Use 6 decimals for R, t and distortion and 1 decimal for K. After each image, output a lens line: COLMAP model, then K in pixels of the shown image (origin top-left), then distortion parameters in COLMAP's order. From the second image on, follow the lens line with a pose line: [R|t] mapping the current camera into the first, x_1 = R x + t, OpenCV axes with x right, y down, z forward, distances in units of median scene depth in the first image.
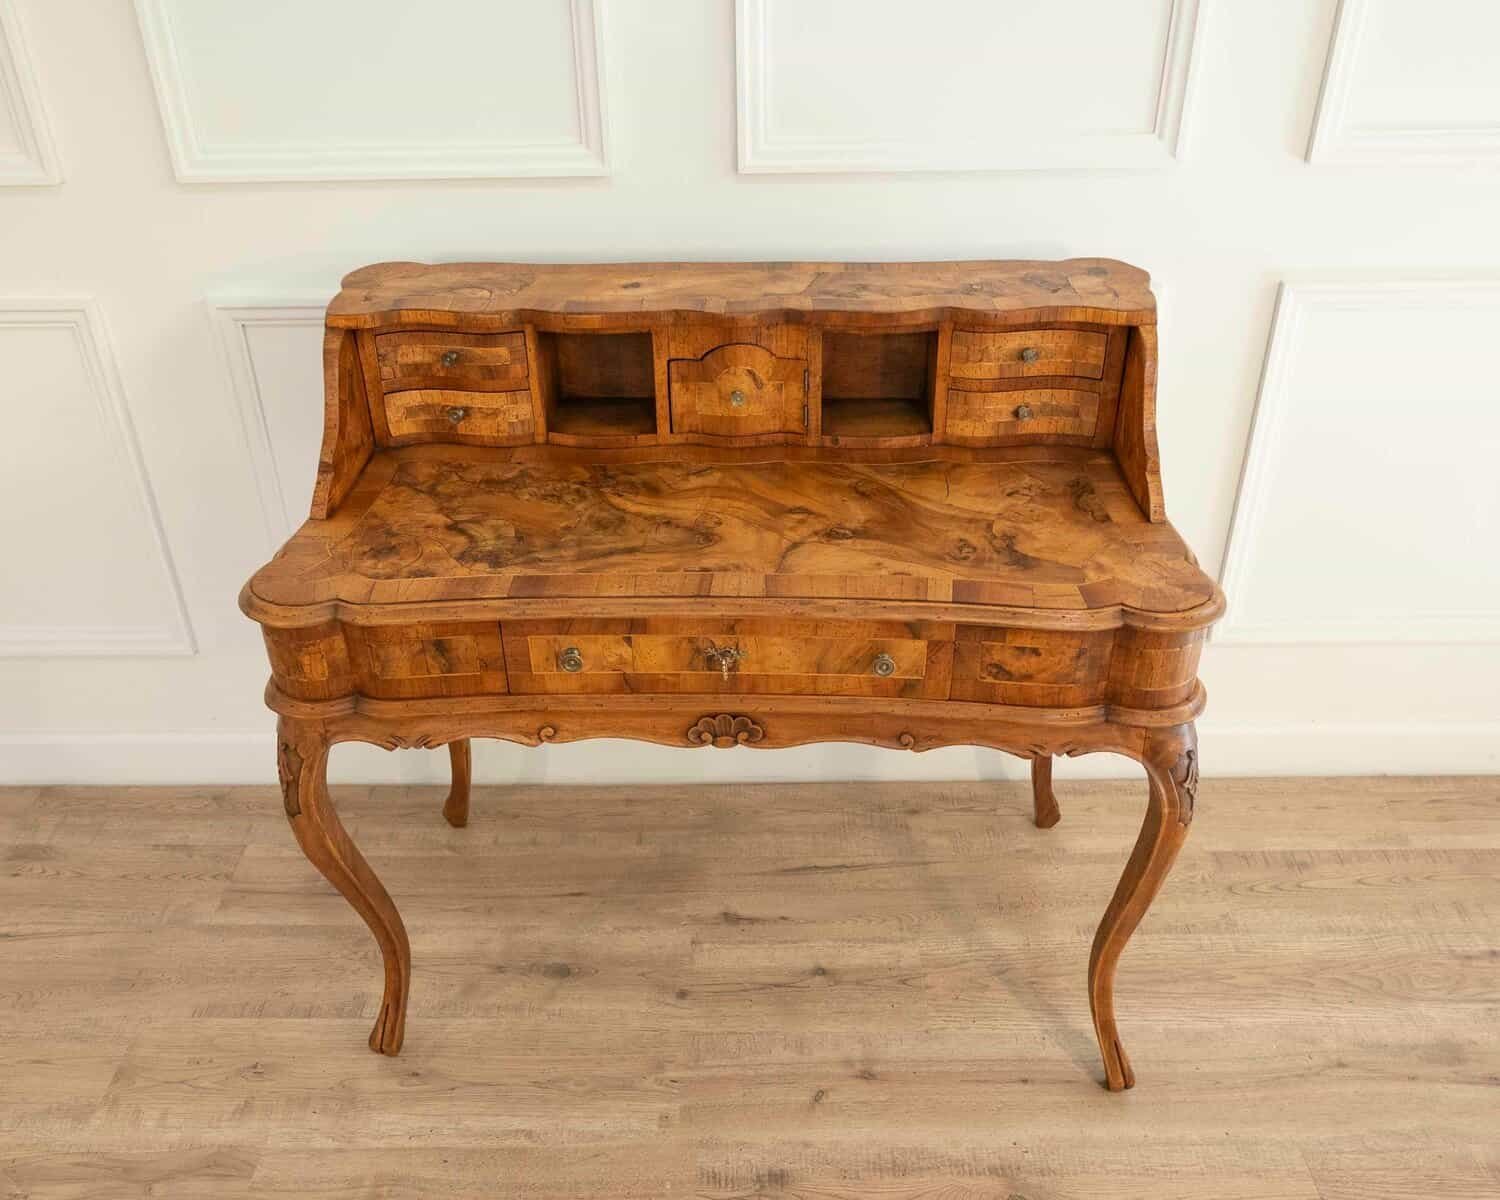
lens RADIAL K [[1348.5, 0, 735.0], [0, 1348.5, 624.1], [0, 0, 1]] dist [0.001662, 0.003947]
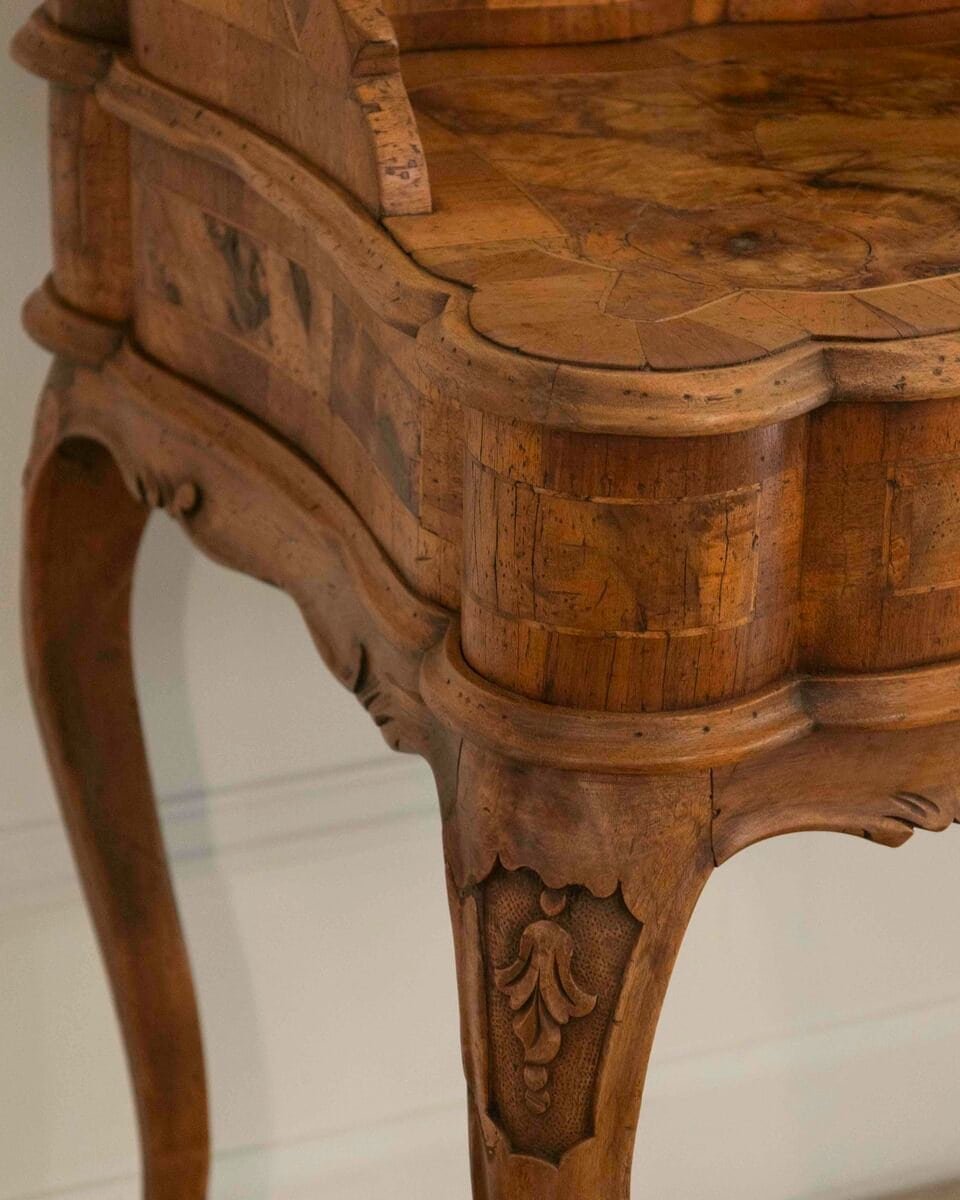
lens RADIAL K [[4345.0, 0, 480.4], [0, 4345.0, 662.3], [0, 0, 1]] dist [0.026917, 0.745356]
pose [[0.892826, -0.138623, 0.428538, -0.770450], [0.208895, 0.970384, -0.121317, 0.155113], [-0.399029, 0.197834, 0.895342, 0.115205]]
